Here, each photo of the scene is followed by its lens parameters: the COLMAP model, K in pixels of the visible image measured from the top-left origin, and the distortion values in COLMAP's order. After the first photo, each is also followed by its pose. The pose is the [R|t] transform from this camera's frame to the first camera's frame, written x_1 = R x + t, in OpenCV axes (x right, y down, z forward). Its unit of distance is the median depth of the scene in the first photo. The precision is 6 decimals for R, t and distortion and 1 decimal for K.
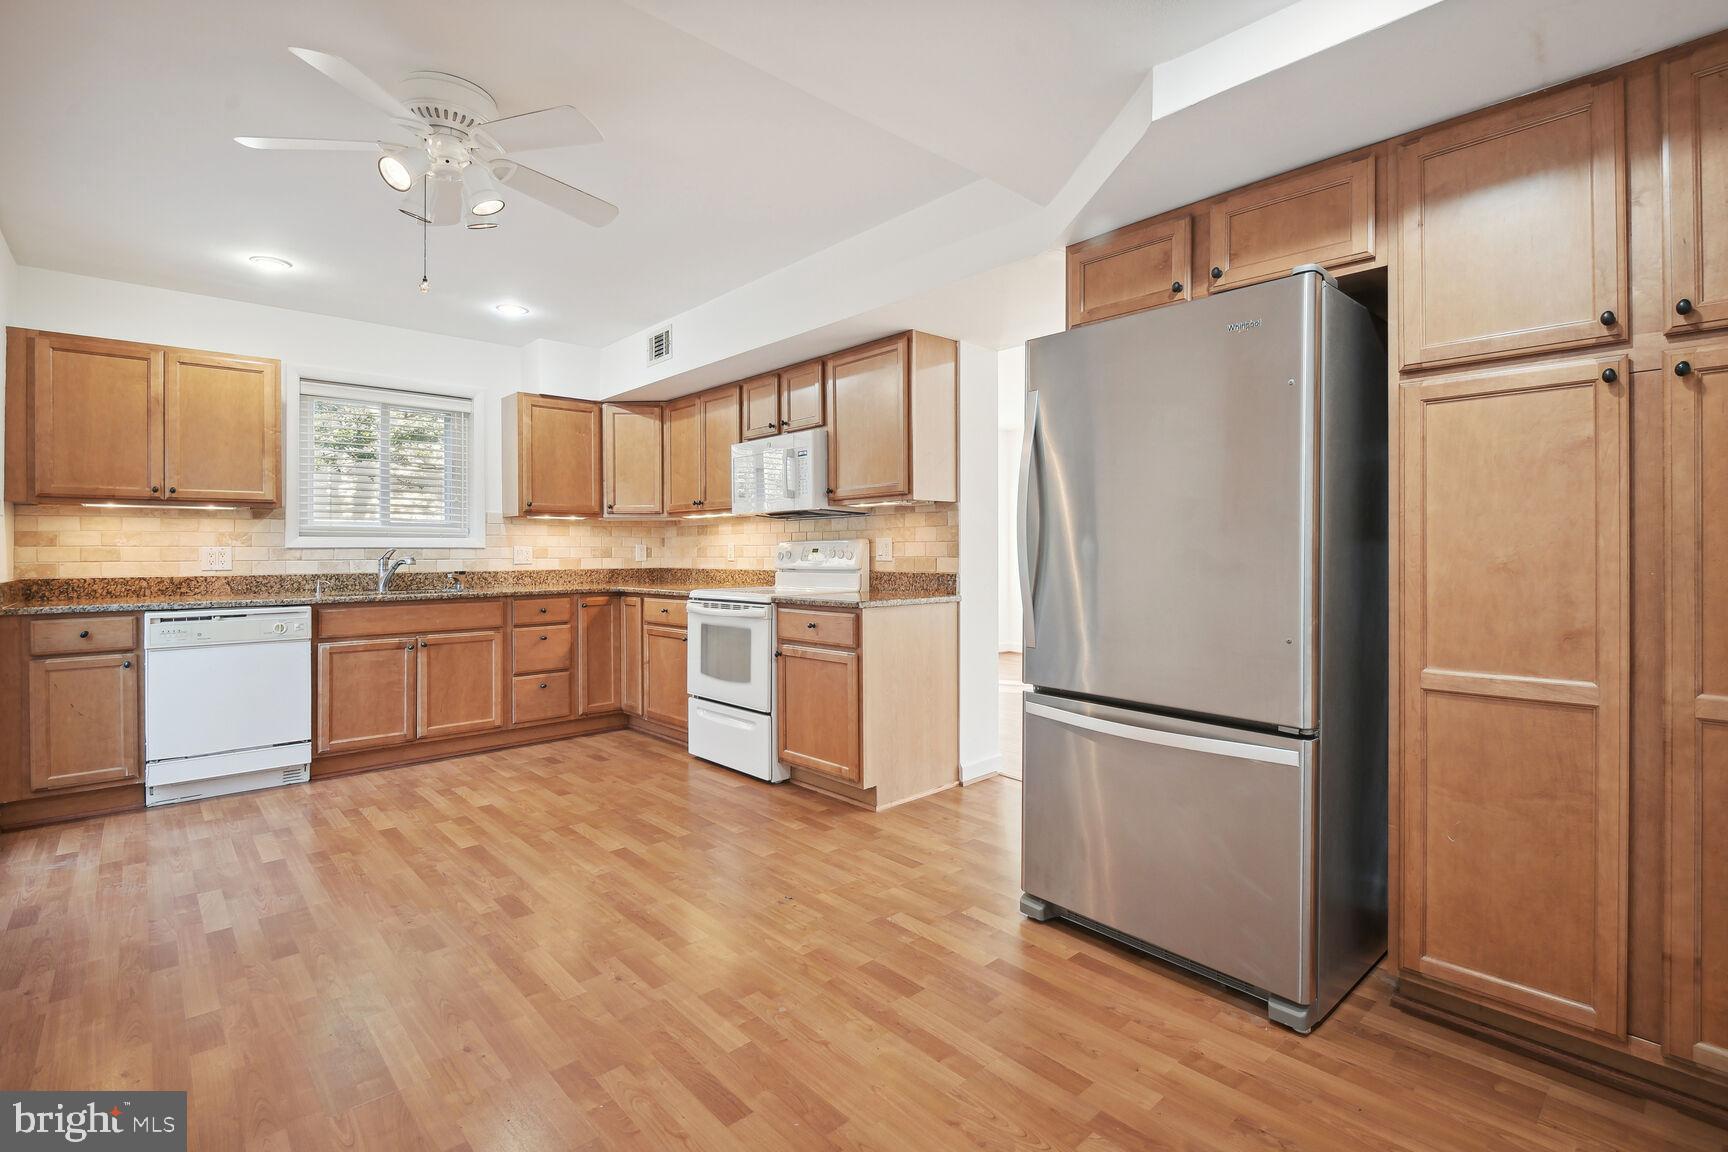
lens RADIAL K [[782.5, 0, 865.4], [0, 782.5, 563.4], [0, 0, 1]] dist [-0.001431, -0.008661]
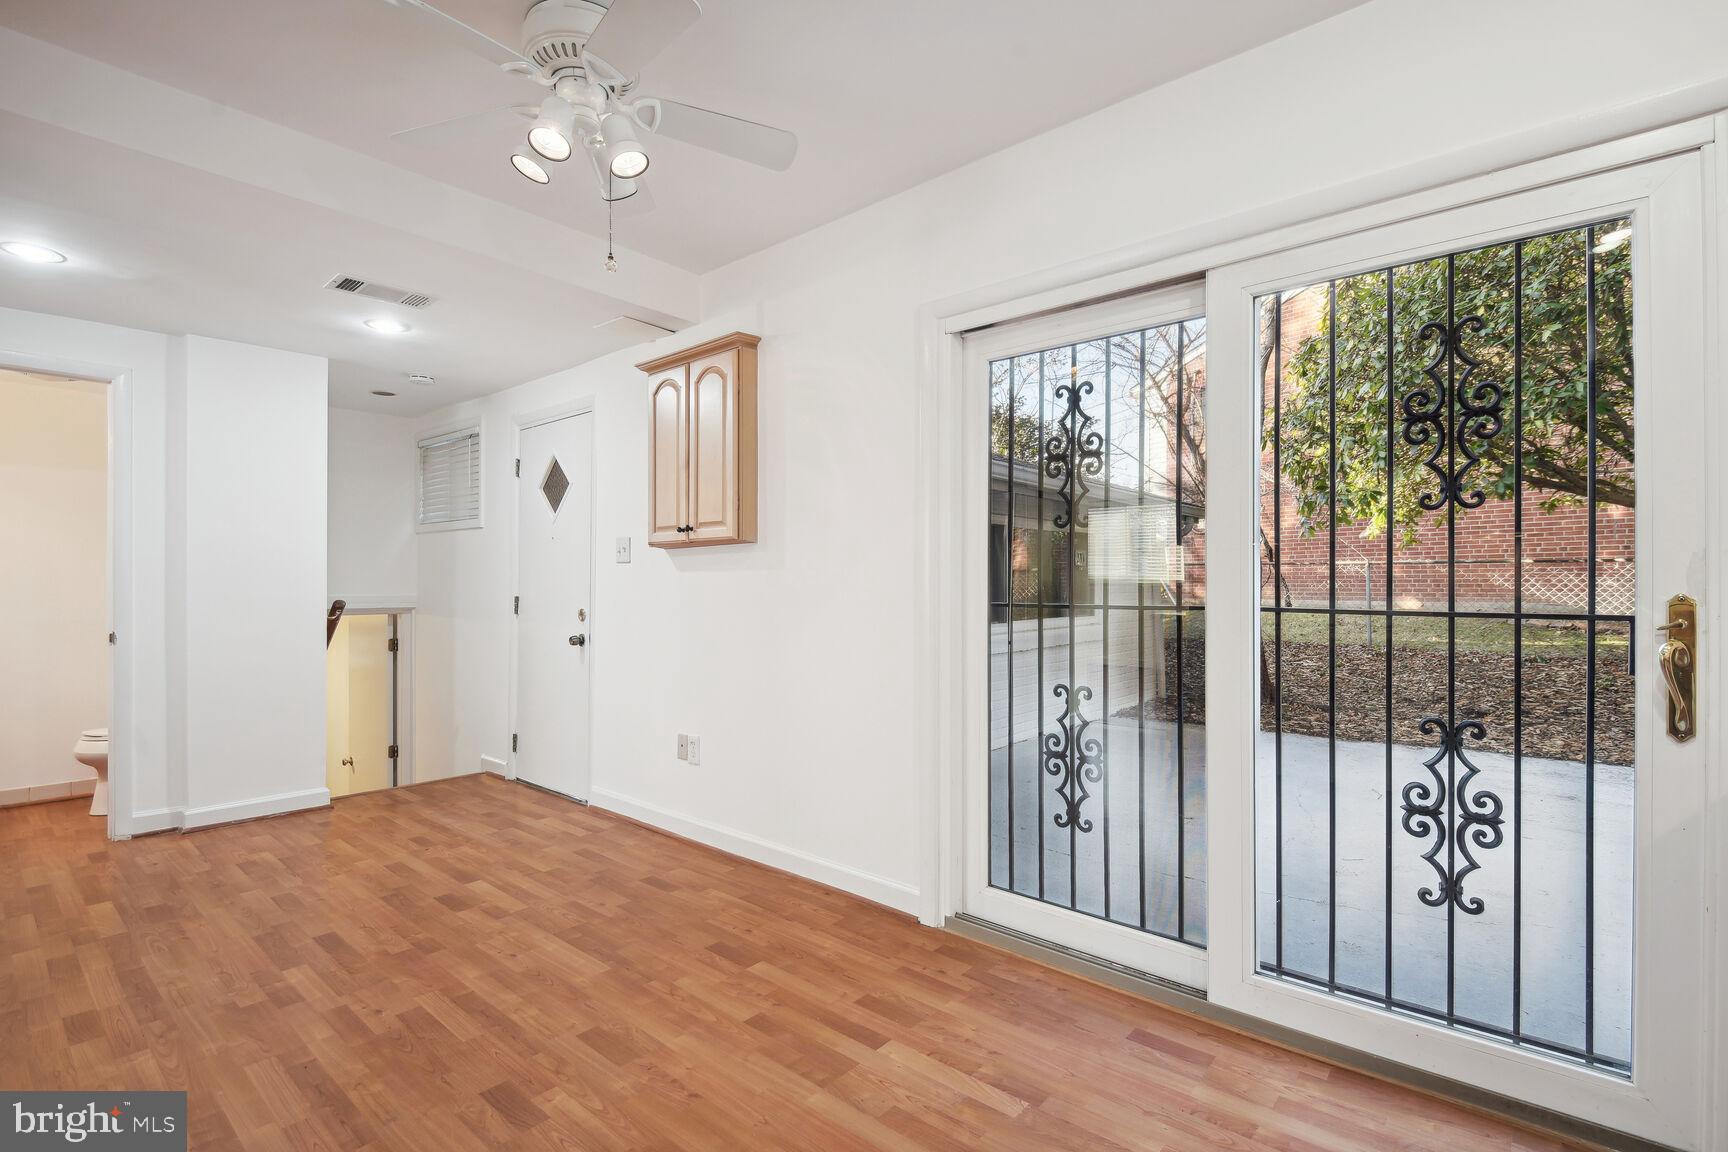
lens RADIAL K [[782.5, 0, 864.7], [0, 782.5, 574.3], [0, 0, 1]] dist [-0.001431, -0.008661]
pose [[-0.992144, 0.002961, -0.125066, -0.824629], [0.002078, 0.999972, 0.007188, -0.034460], [0.125084, 0.006871, -0.992122, 2.096651]]
